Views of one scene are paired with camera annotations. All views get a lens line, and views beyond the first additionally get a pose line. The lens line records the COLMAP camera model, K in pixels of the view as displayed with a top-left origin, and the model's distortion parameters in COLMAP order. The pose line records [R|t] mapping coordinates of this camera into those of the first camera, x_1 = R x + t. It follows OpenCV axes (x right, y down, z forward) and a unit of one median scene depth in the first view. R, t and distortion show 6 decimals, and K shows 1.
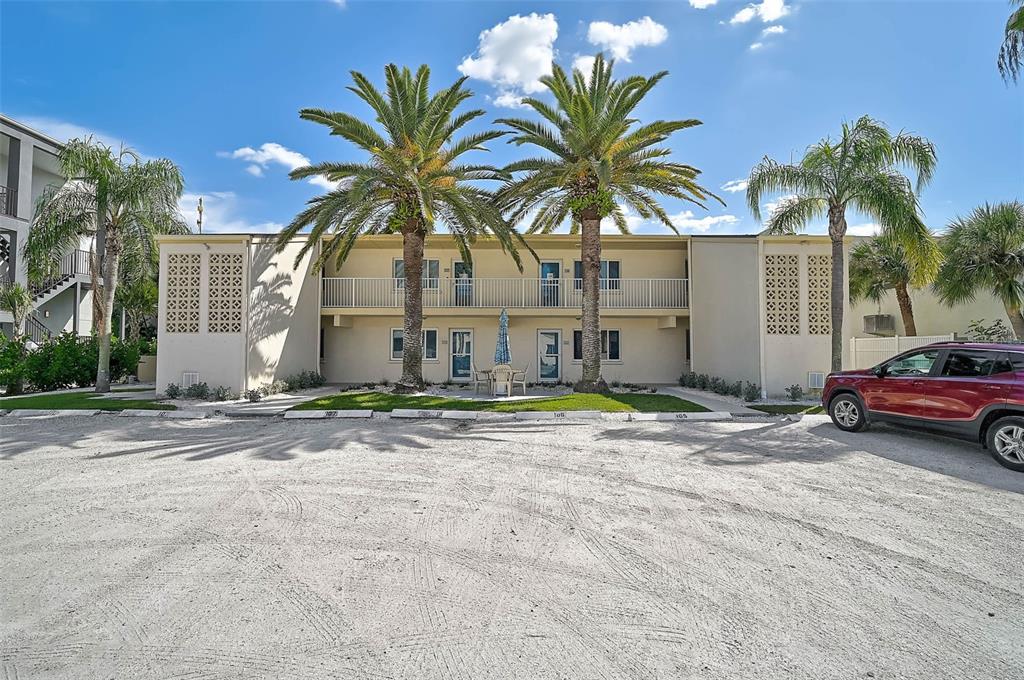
lens RADIAL K [[479.4, 0, 511.3], [0, 479.4, 335.4], [0, 0, 1]] dist [0.003669, -0.008259]
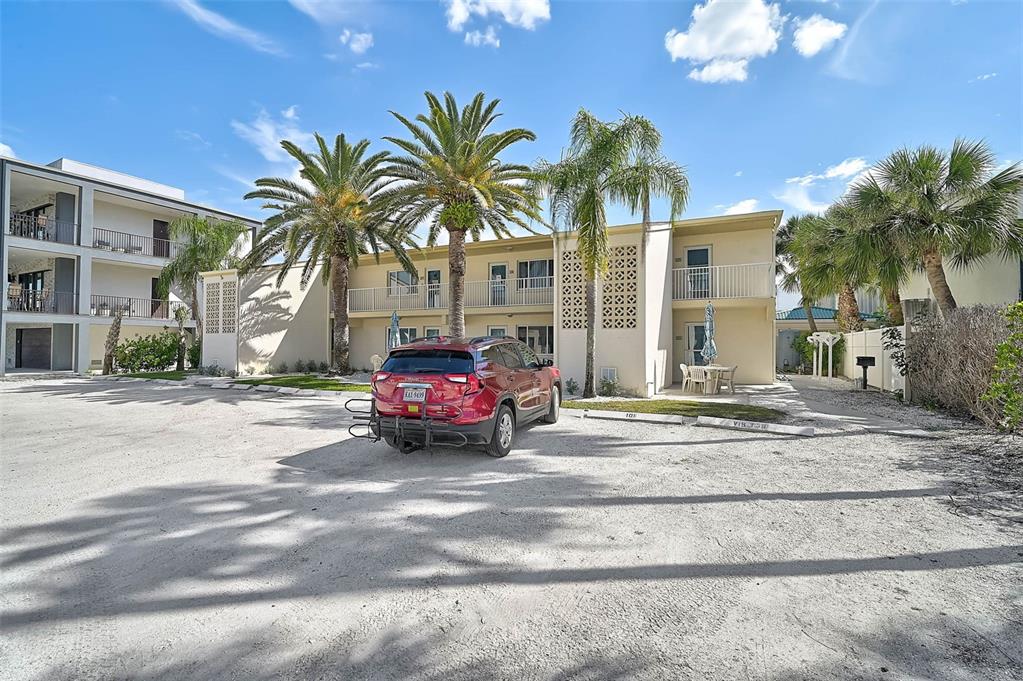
lens RADIAL K [[478.9, 0, 510.8], [0, 478.9, 335.9], [0, 0, 1]] dist [0.003669, -0.008259]
pose [[0.898011, -0.008770, -0.439885, 0.792515], [0.013321, 0.999885, 0.007260, 0.003039], [0.439770, -0.012380, 0.898025, 0.030410]]
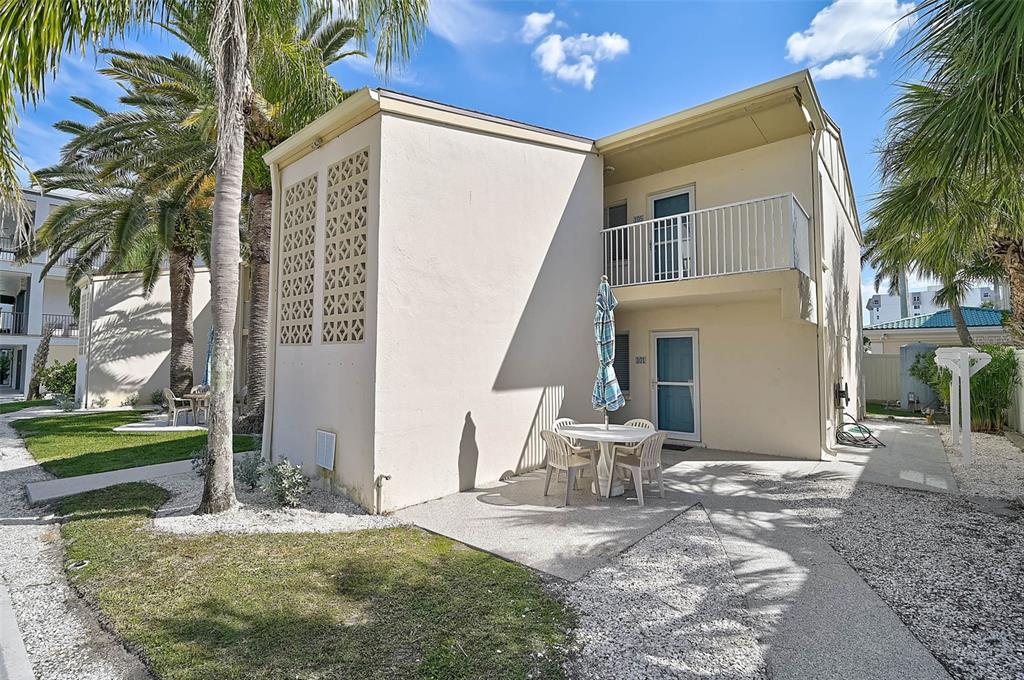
lens RADIAL K [[479.5, 0, 510.0], [0, 479.5, 331.2], [0, 0, 1]] dist [-0.007140, -0.000985]
pose [[0.772387, -0.044931, -0.633561, 0.926618], [0.020997, 0.998756, -0.045232, 0.009338], [0.634805, 0.021633, 0.772369, 0.683895]]
